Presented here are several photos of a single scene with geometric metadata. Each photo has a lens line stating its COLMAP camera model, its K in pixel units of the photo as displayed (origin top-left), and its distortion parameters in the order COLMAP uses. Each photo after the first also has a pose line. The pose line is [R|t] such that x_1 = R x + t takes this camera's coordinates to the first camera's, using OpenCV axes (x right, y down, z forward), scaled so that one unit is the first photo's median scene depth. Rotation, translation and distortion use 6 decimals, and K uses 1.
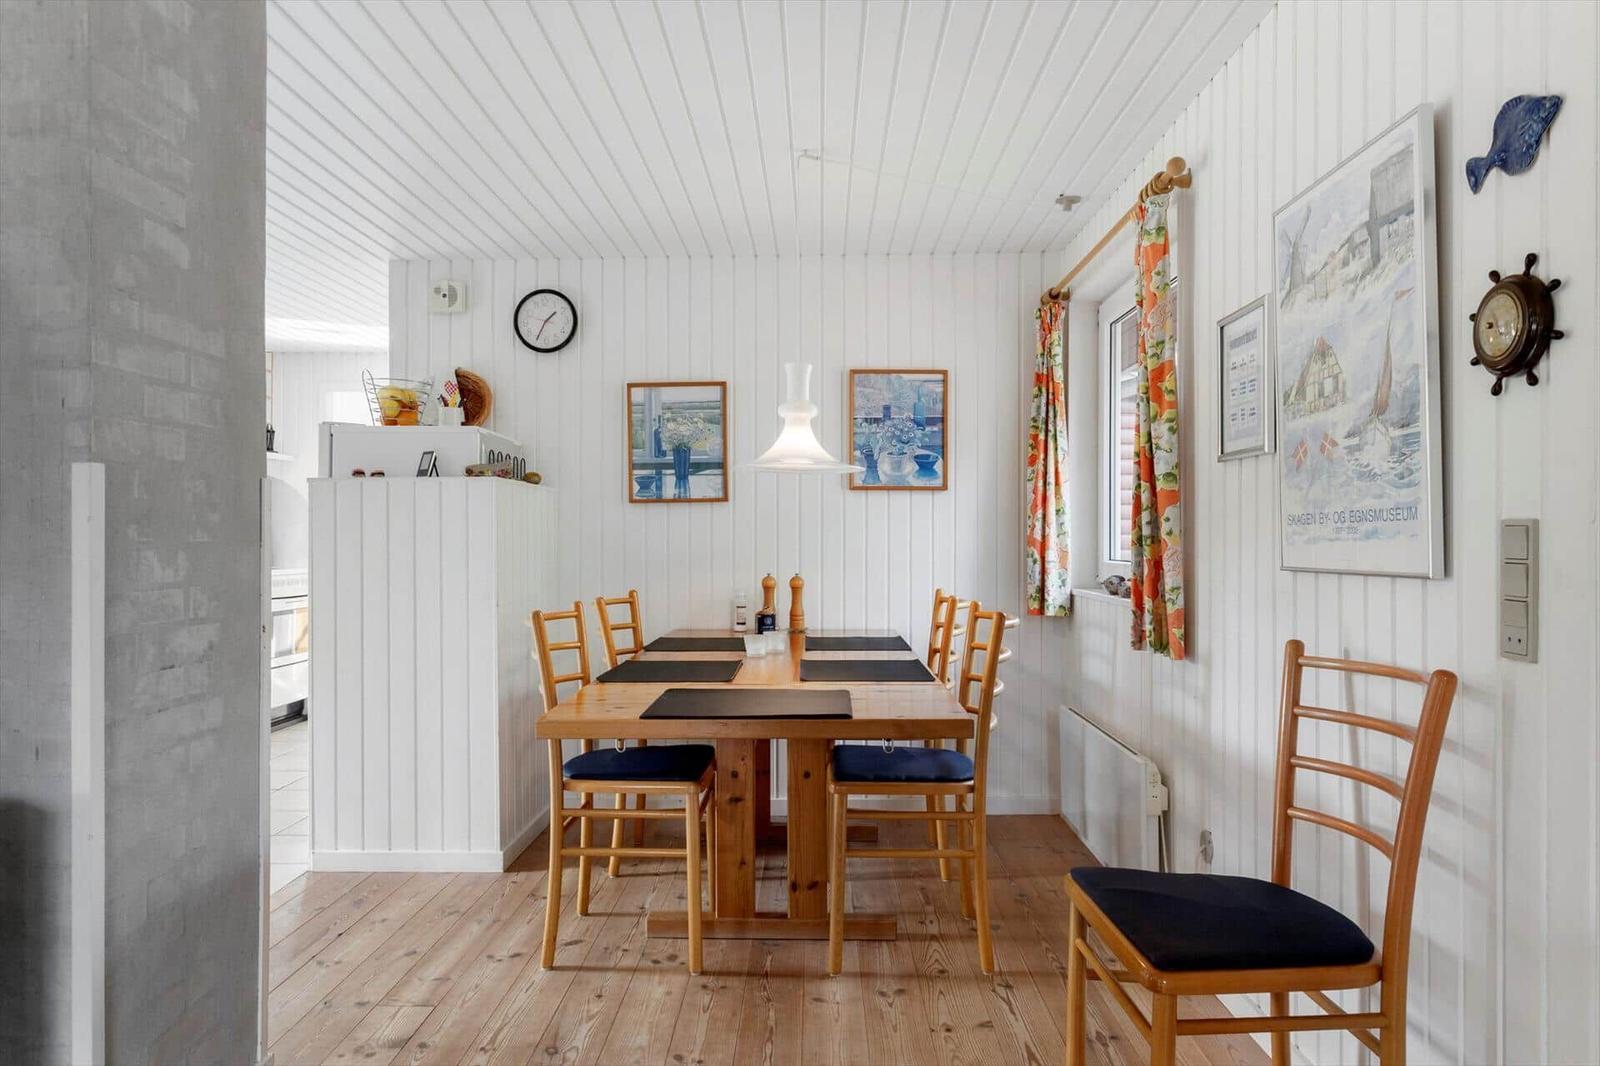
lens RADIAL K [[1015.2, 0, 800.0], [0, 1015.2, 533.0], [0, 0, 1]] dist [0.000896, 0.001880]
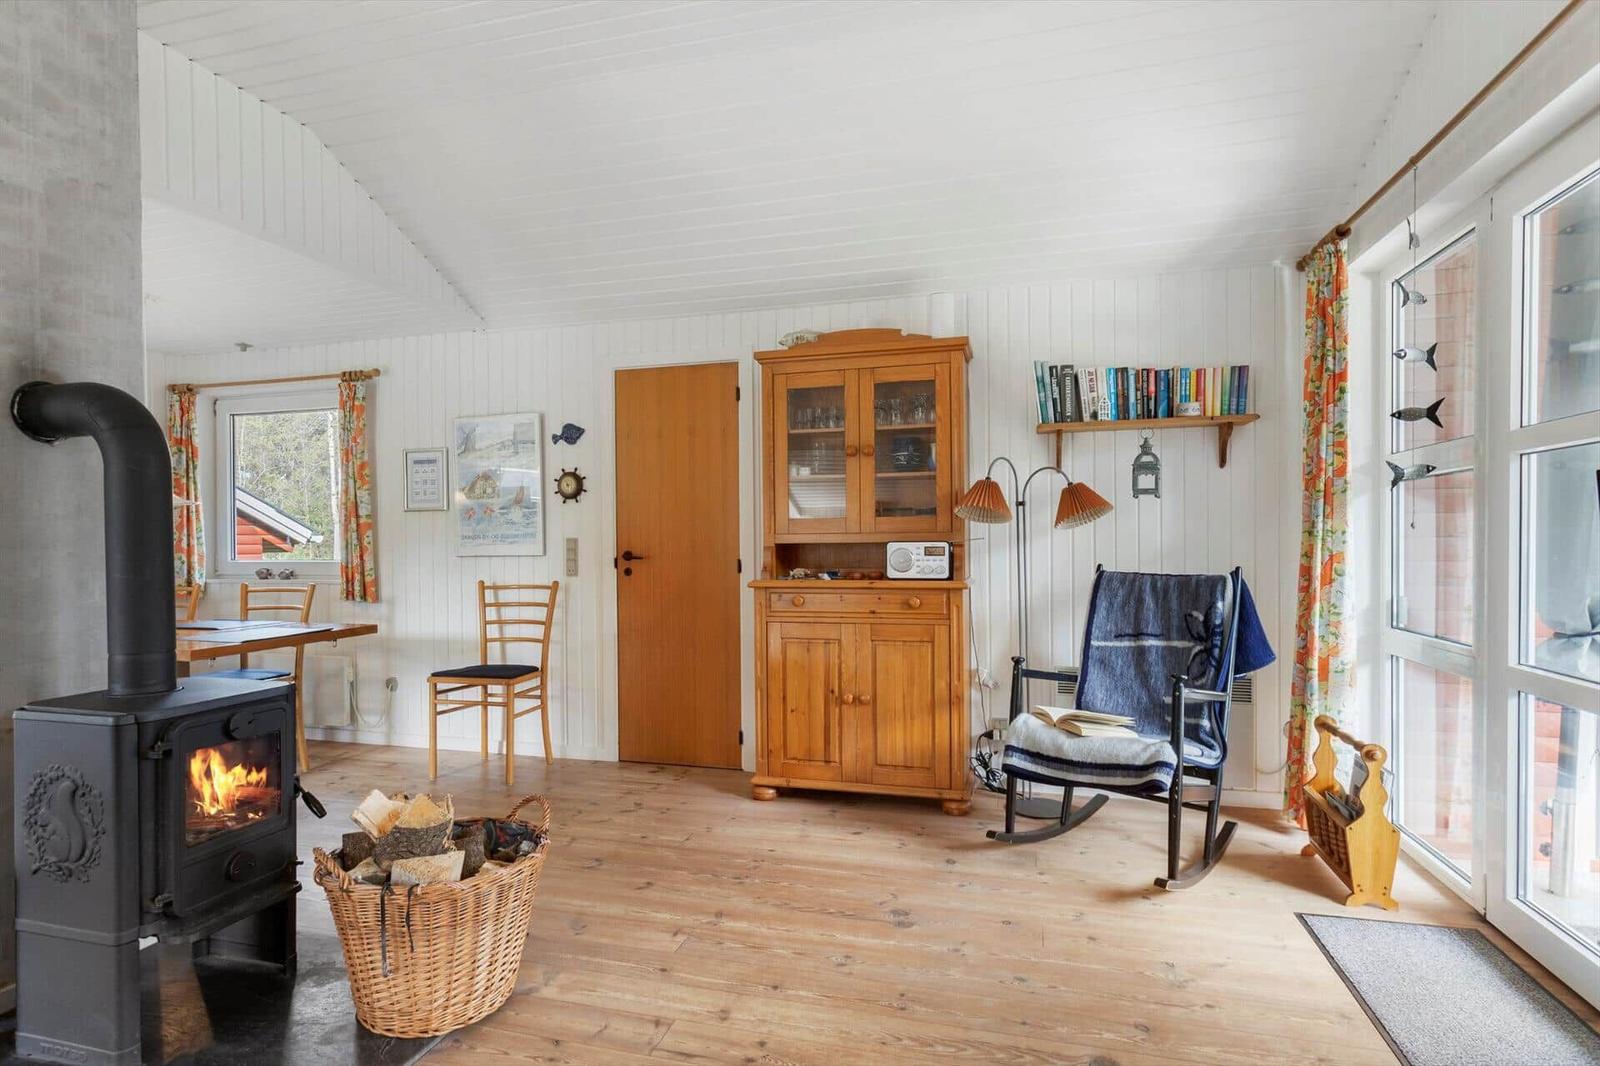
lens RADIAL K [[824.6, 0, 797.8], [0, 824.6, 546.9], [0, 0, 1]] dist [0.002816, 0.000756]
pose [[0.248253, -0.007707, 0.968665, -1.363089], [0.005312, 0.999964, 0.006595, 0.002330], [-0.968681, 0.003508, 0.248285, -0.369844]]
